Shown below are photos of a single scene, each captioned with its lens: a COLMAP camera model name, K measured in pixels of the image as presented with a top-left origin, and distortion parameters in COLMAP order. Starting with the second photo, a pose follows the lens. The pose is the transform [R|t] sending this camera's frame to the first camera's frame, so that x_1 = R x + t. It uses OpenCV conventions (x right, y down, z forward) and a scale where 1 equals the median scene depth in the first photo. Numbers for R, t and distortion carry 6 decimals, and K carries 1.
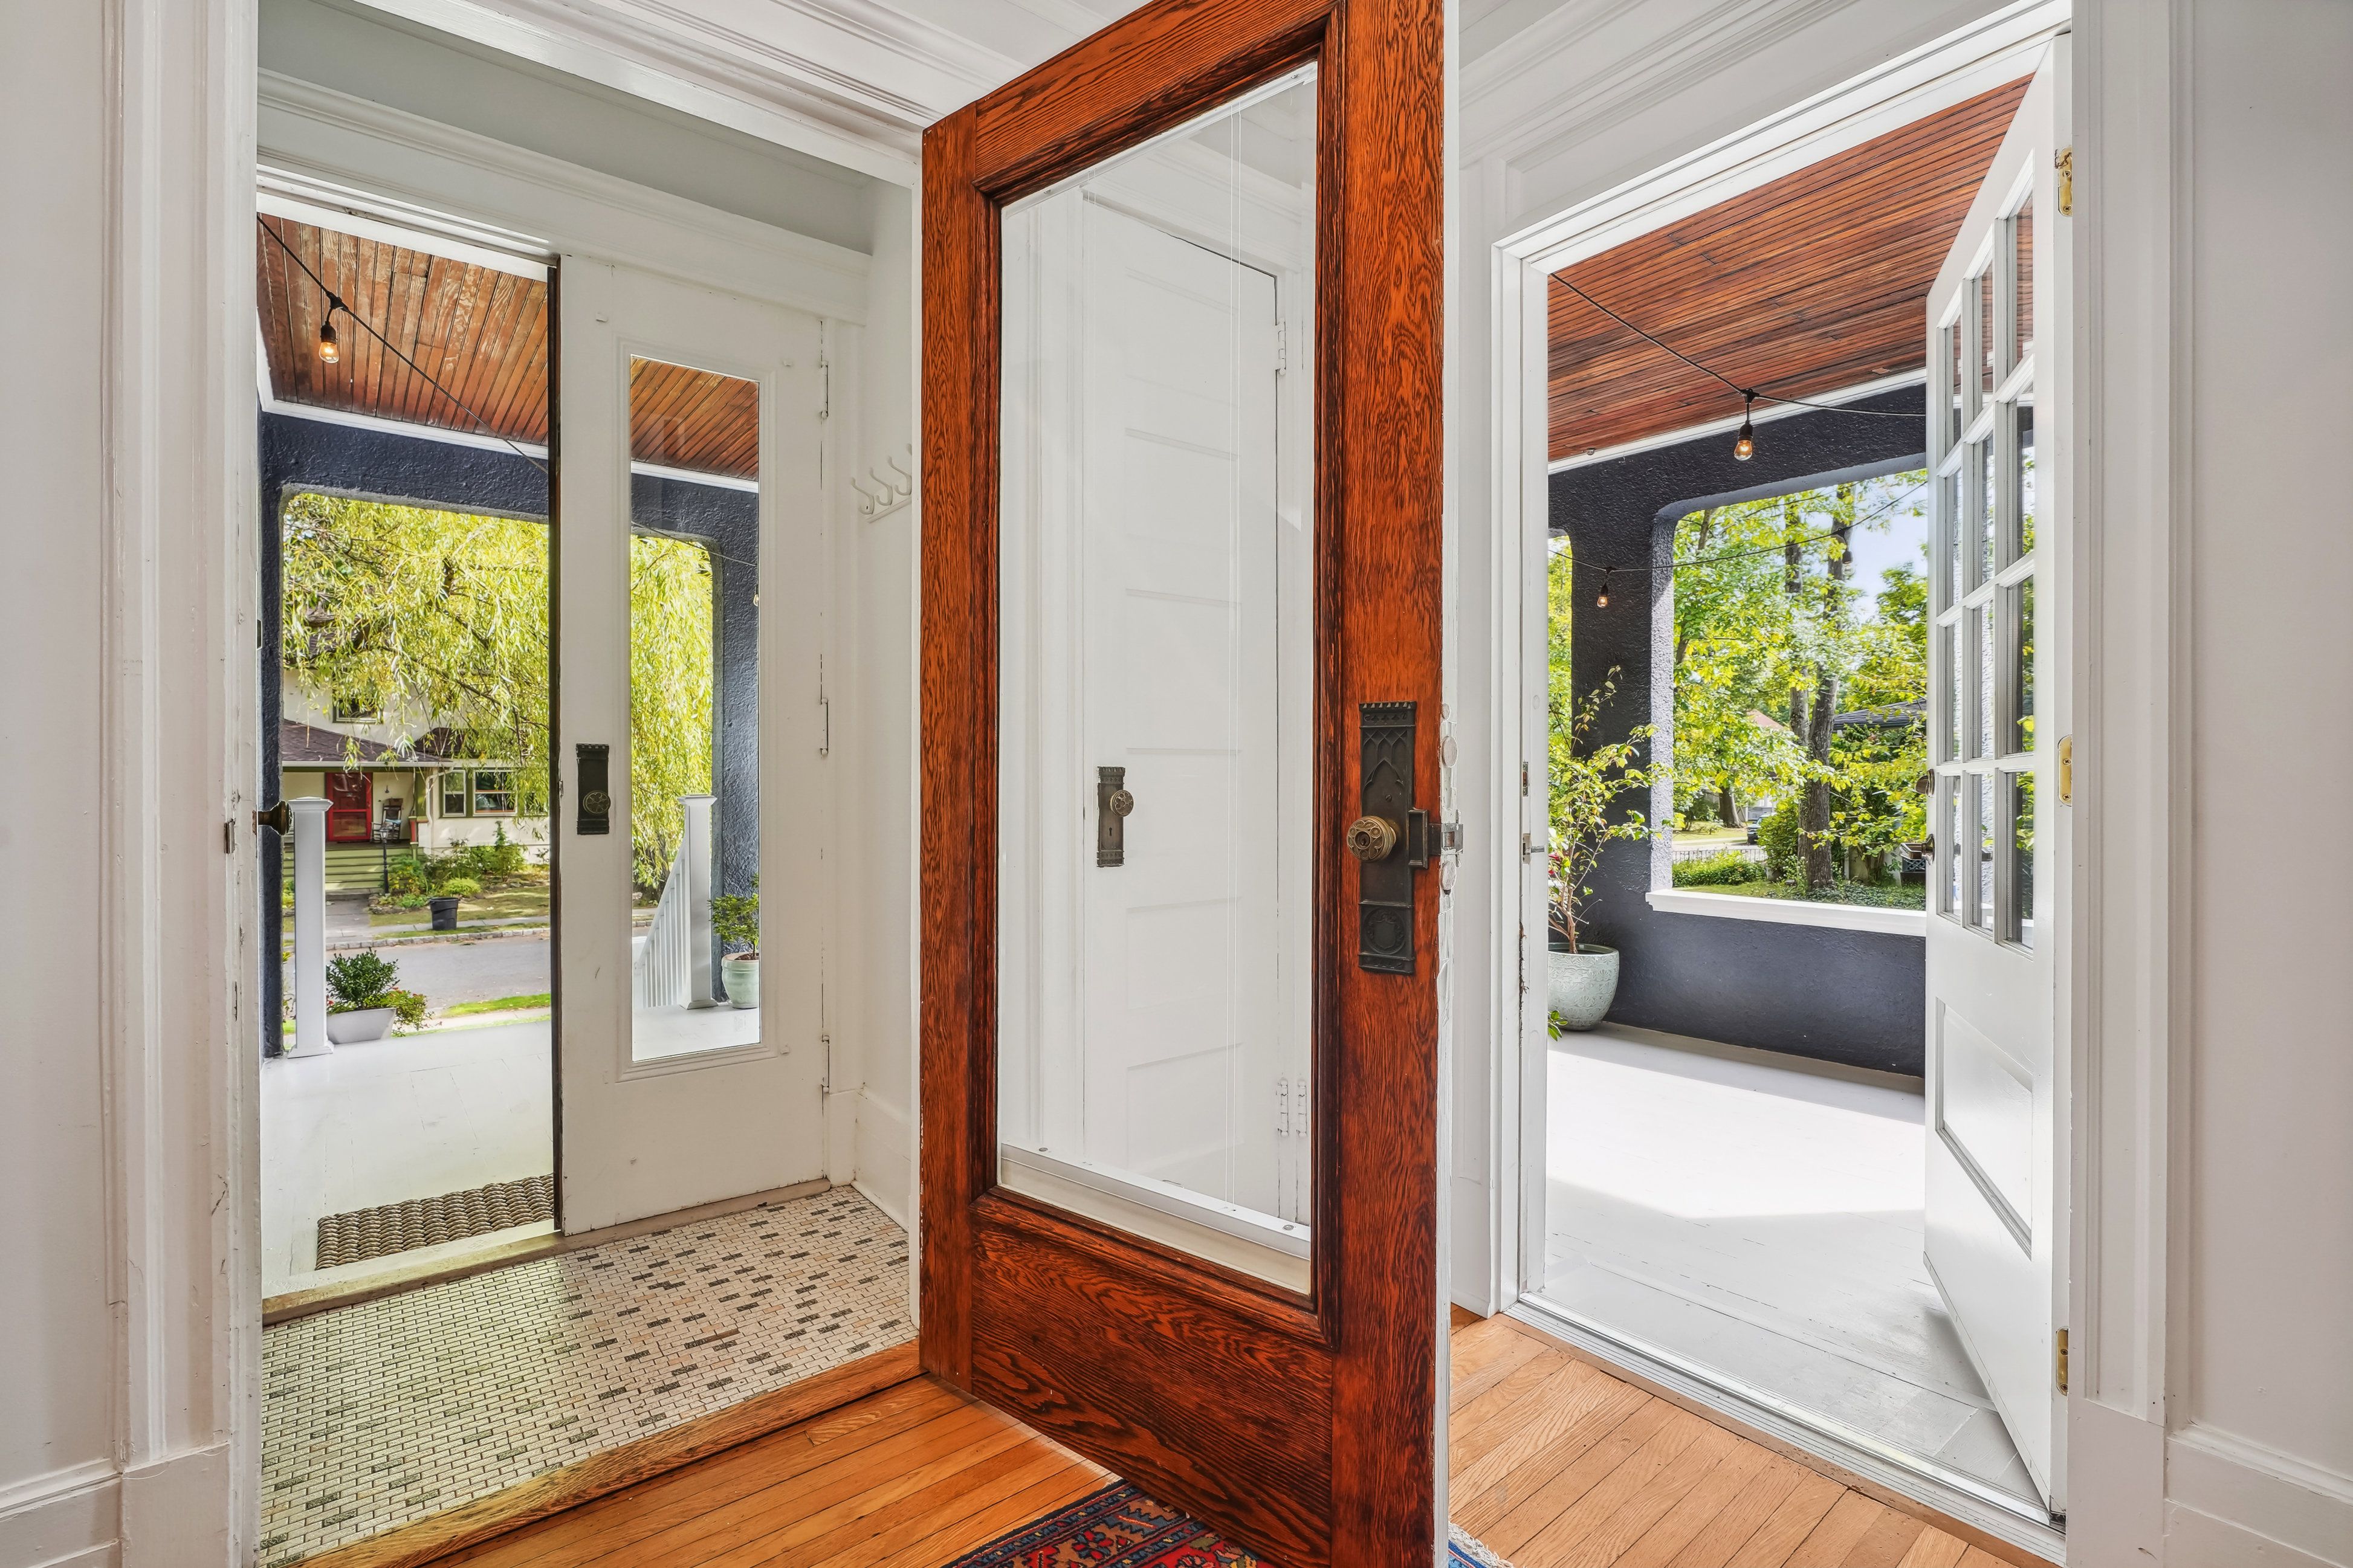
lens RADIAL K [[1059.5, 0, 1176.5], [0, 1059.5, 784.0], [0, 0, 1]] dist [-0.019987, 0.000160]
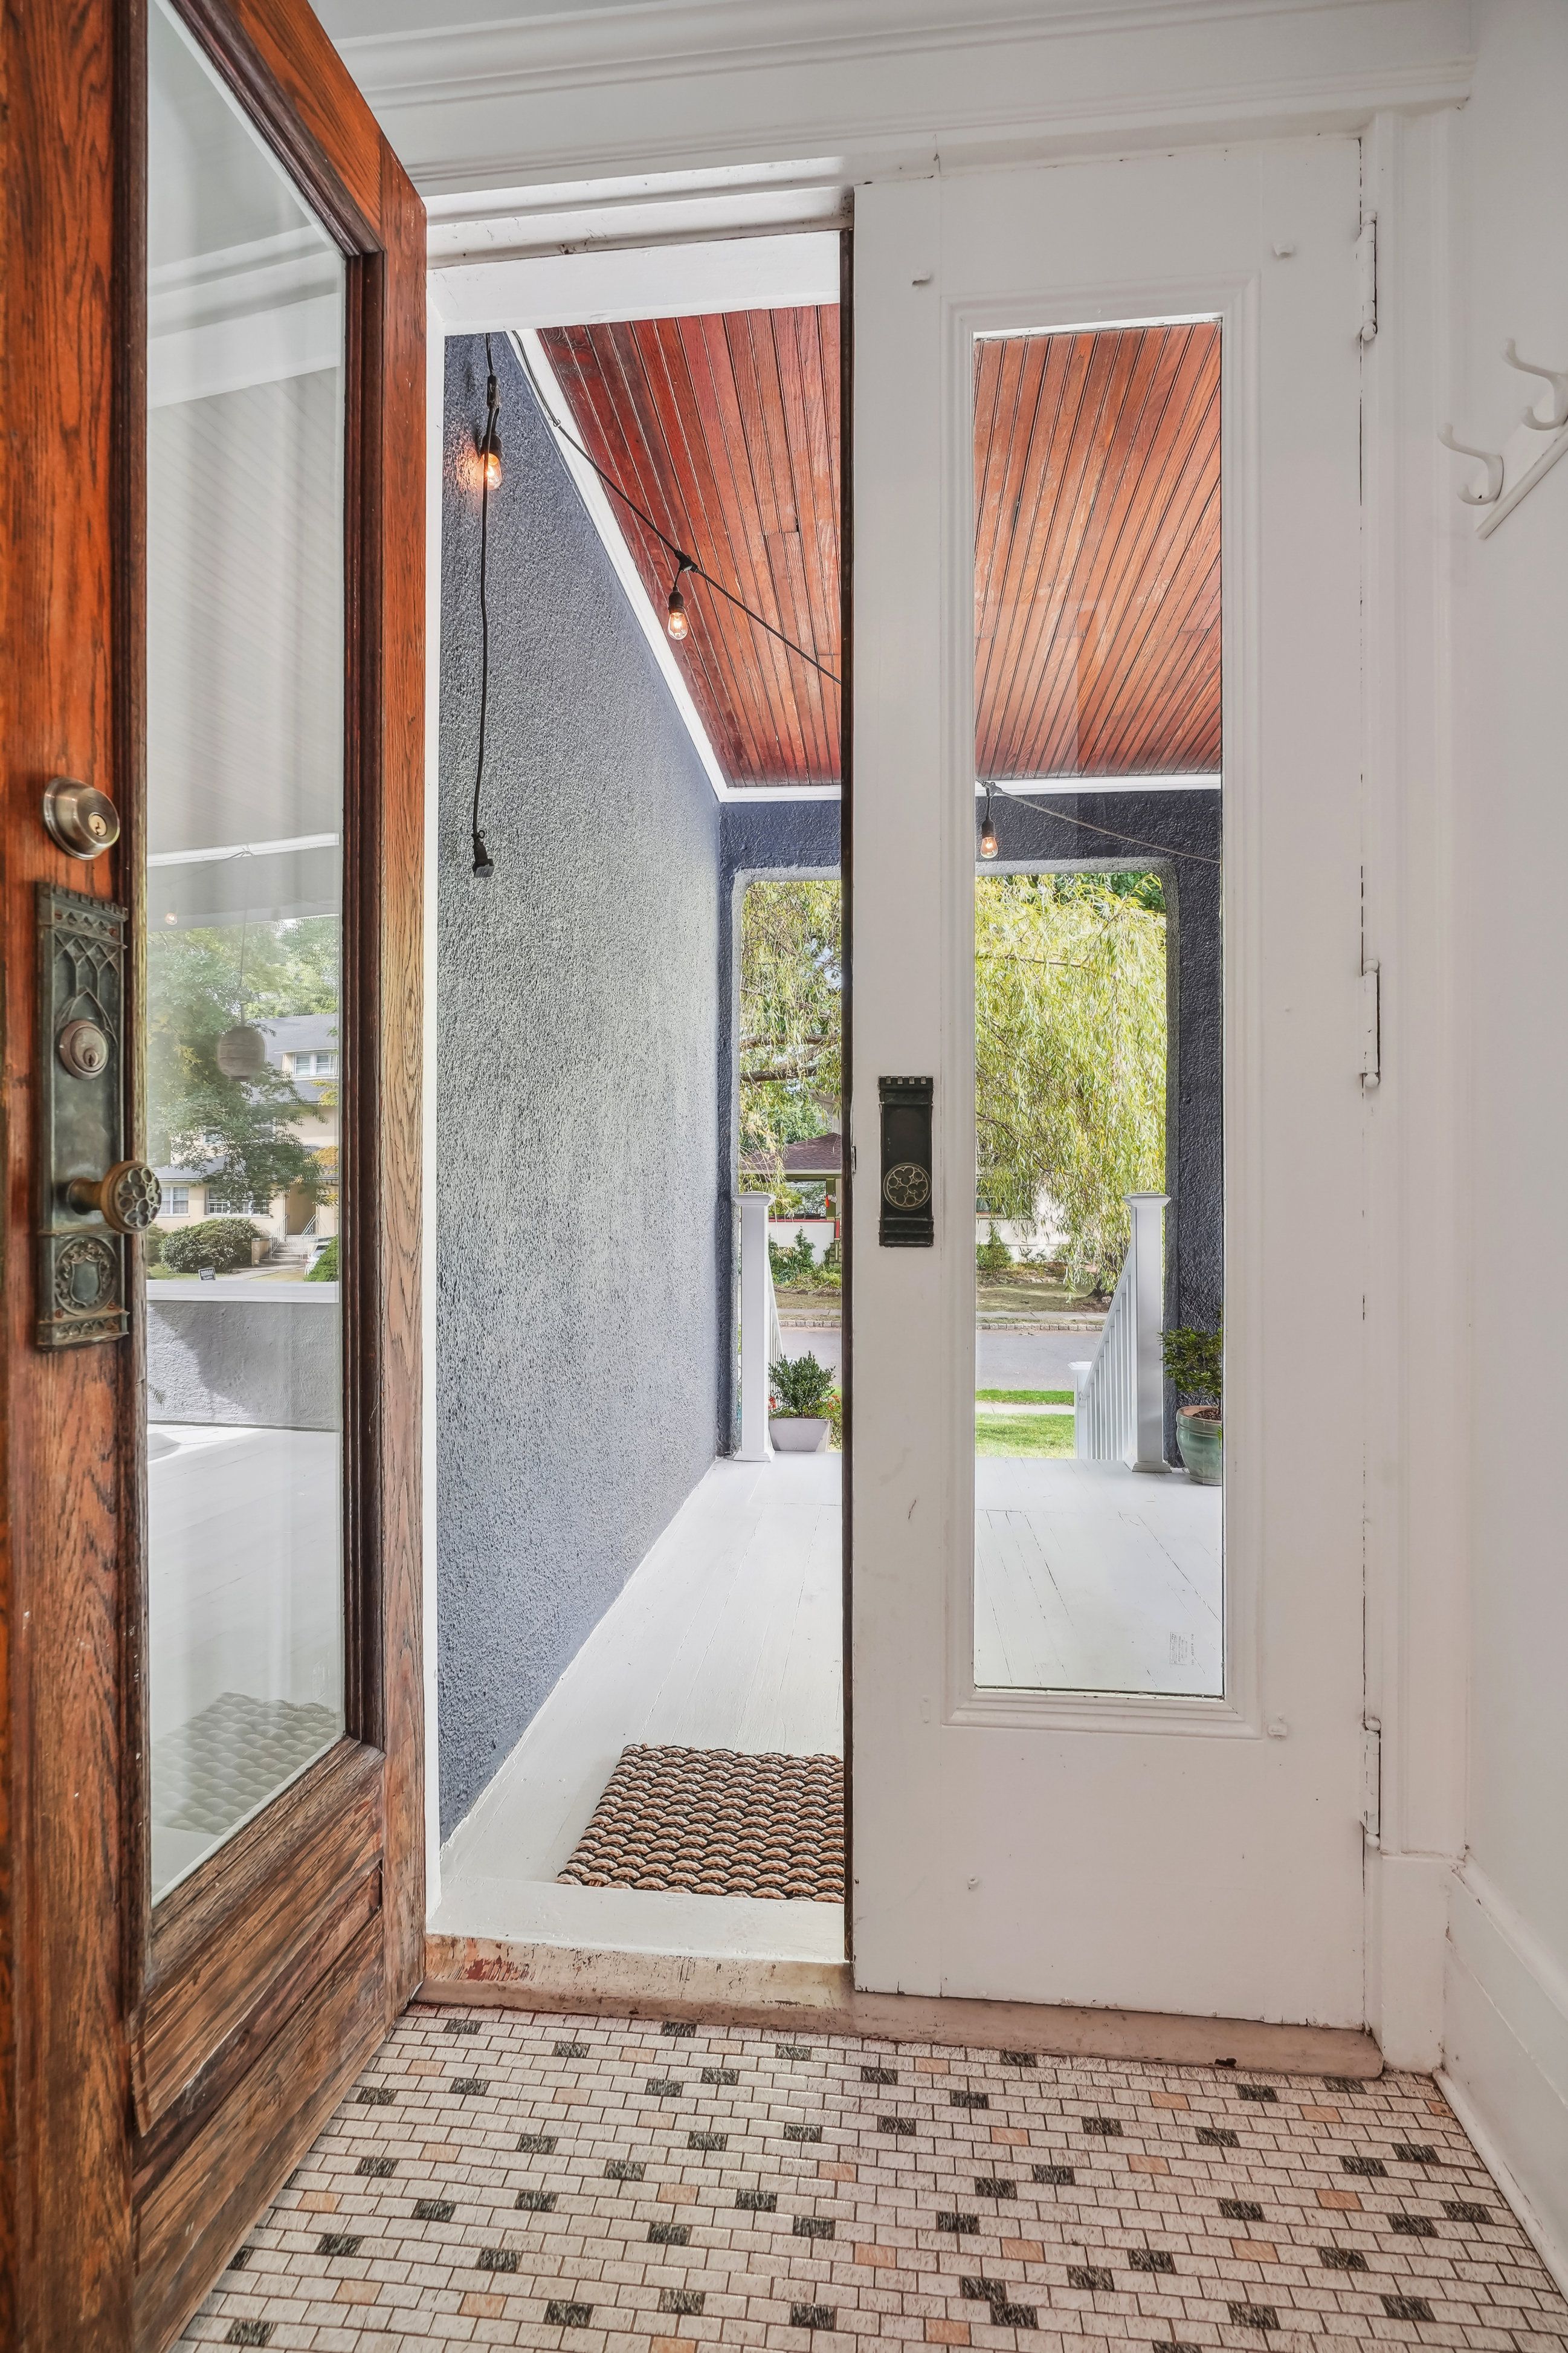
lens RADIAL K [[1078.3, 0, 784.0], [0, 1078.3, 1176.5], [0, 0, 1]] dist [-0.001735, 0.000153]
pose [[0.719307, -0.003836, -0.694682, -0.195587], [-0.005612, 0.999920, -0.011333, 0.016861], [0.694670, 0.012051, 0.719228, 0.500998]]
